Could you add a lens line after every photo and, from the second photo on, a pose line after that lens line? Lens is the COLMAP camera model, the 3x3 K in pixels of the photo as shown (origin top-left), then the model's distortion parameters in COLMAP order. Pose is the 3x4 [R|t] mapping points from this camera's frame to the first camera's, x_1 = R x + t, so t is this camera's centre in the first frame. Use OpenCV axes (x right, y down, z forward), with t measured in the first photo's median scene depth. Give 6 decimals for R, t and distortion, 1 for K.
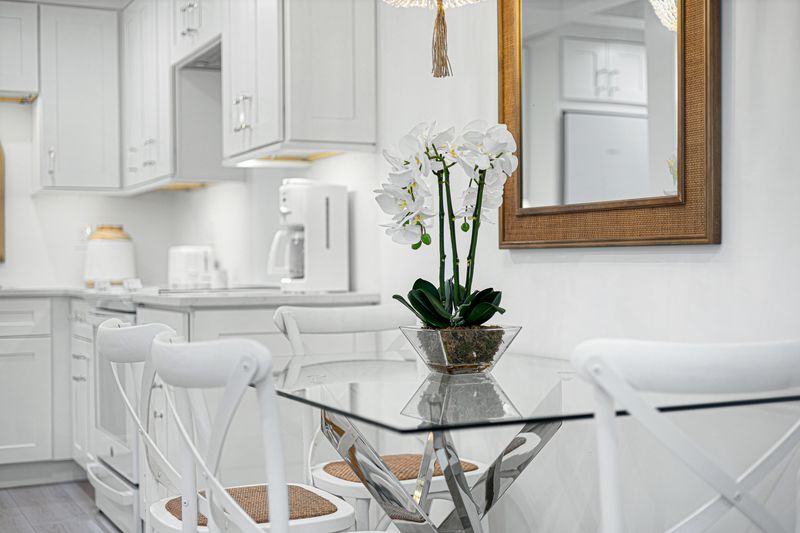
lens RADIAL K [[1126.1, 0, 400.0], [0, 1126.1, 266.5], [0, 0, 1]] dist [-0.001919, 0.020962]
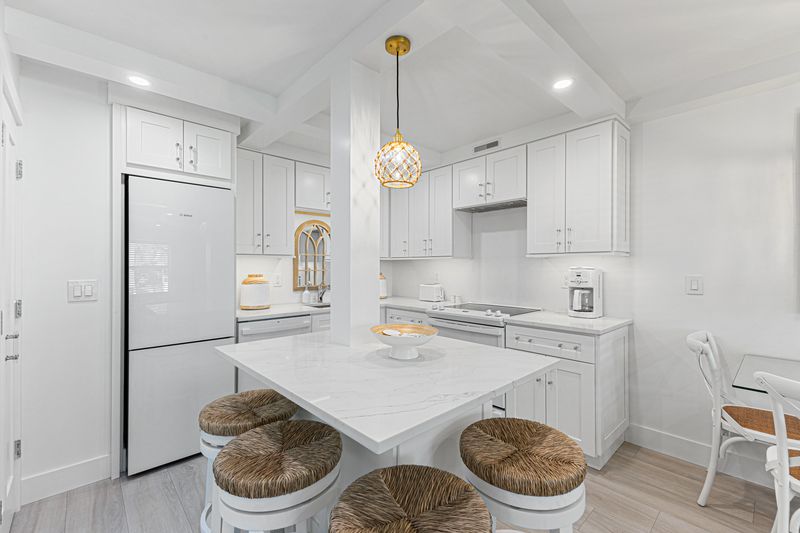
lens RADIAL K [[345.4, 0, 400.0], [0, 345.4, 266.5], [0, 0, 1]] dist [-0.000579, -0.000234]
pose [[0.959897, 0.012057, 0.280095, -0.982201], [-0.010917, 0.999925, -0.005627, -0.108183], [-0.280142, 0.002344, 0.959956, 0.705511]]
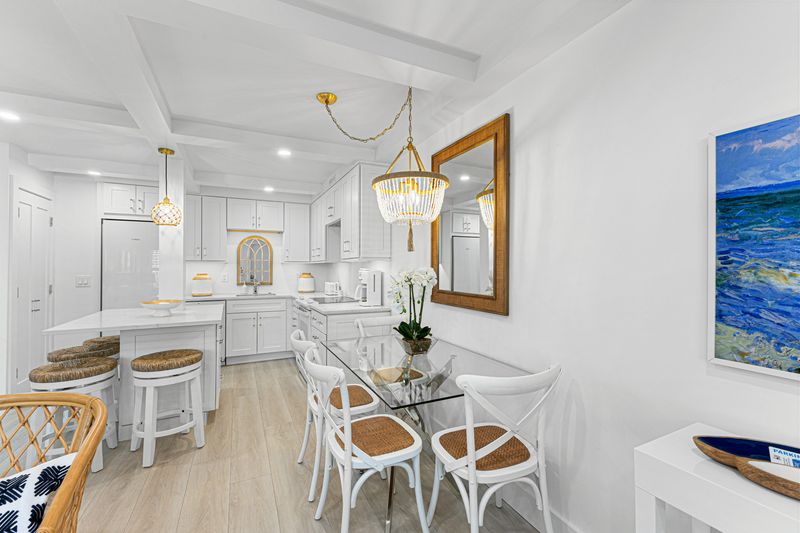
lens RADIAL K [[345.4, 0, 400.0], [0, 345.4, 266.5], [0, 0, 1]] dist [-0.000579, -0.000234]
pose [[0.999928, 0.010542, -0.005816, 0.014279], [-0.010582, 0.999921, -0.006813, -0.119561], [0.005744, 0.006874, 0.999960, 0.115445]]
